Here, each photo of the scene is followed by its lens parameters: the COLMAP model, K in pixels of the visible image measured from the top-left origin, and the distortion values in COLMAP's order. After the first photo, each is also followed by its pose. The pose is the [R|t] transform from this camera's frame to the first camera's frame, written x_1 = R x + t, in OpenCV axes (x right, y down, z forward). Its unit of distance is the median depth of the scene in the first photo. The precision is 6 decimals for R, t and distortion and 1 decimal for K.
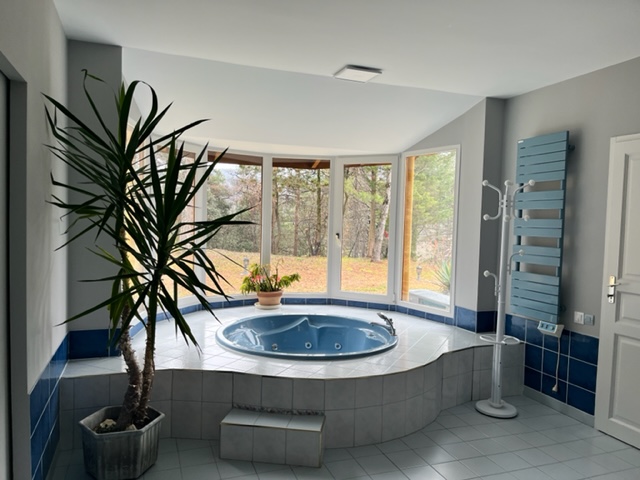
lens RADIAL K [[488.2, 0, 320.0], [0, 488.2, 240.0], [0, 0, 1]] dist [0.005590, 0.001922]
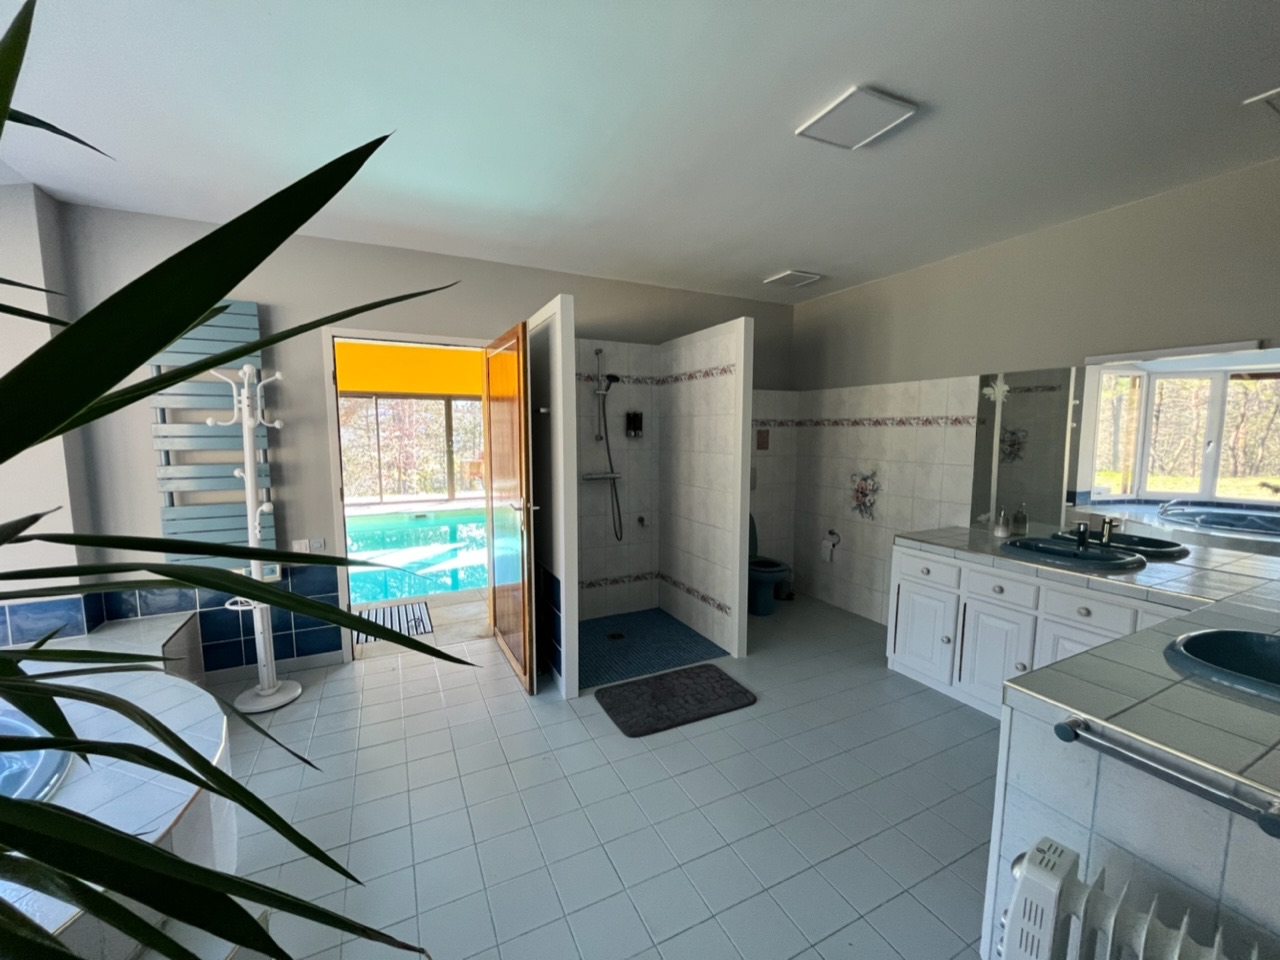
lens RADIAL K [[513.0, 0, 640.1], [0, 513.0, 485.7], [0, 0, 1]] dist [-0.001168, -0.000335]
pose [[-0.106902, -0.135072, 0.985052, -0.318136], [0.036695, 0.989518, 0.139666, -0.035136], [-0.993592, 0.051077, -0.100825, 0.481531]]
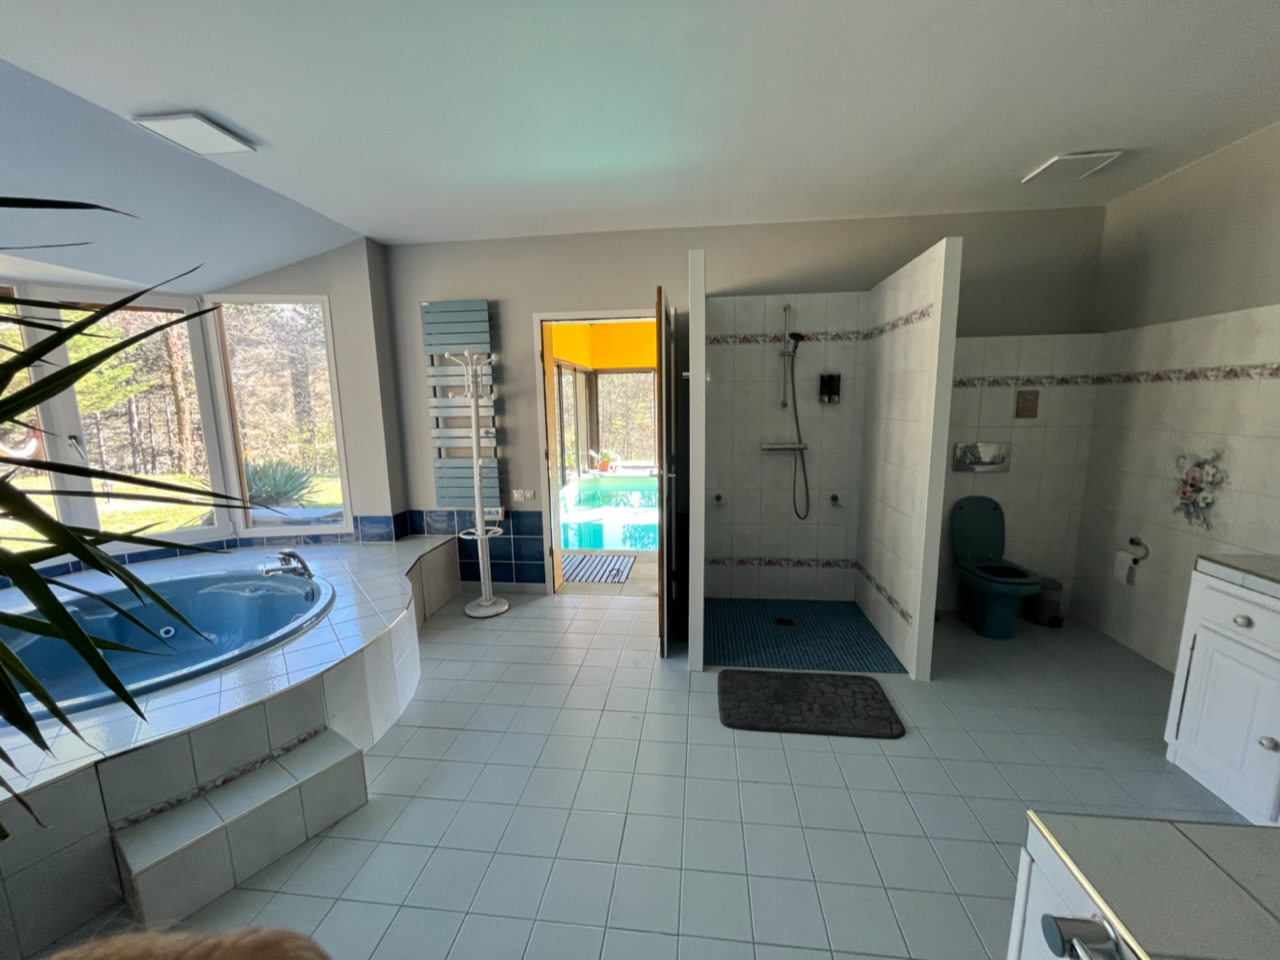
lens RADIAL K [[513.0, 0, 640.1], [0, 513.0, 485.7], [0, 0, 1]] dist [-0.001168, -0.000335]
pose [[0.450156, -0.177882, 0.875053, -0.250053], [0.066169, 0.983908, 0.165971, -0.017633], [-0.890495, -0.016812, 0.454683, 0.277302]]
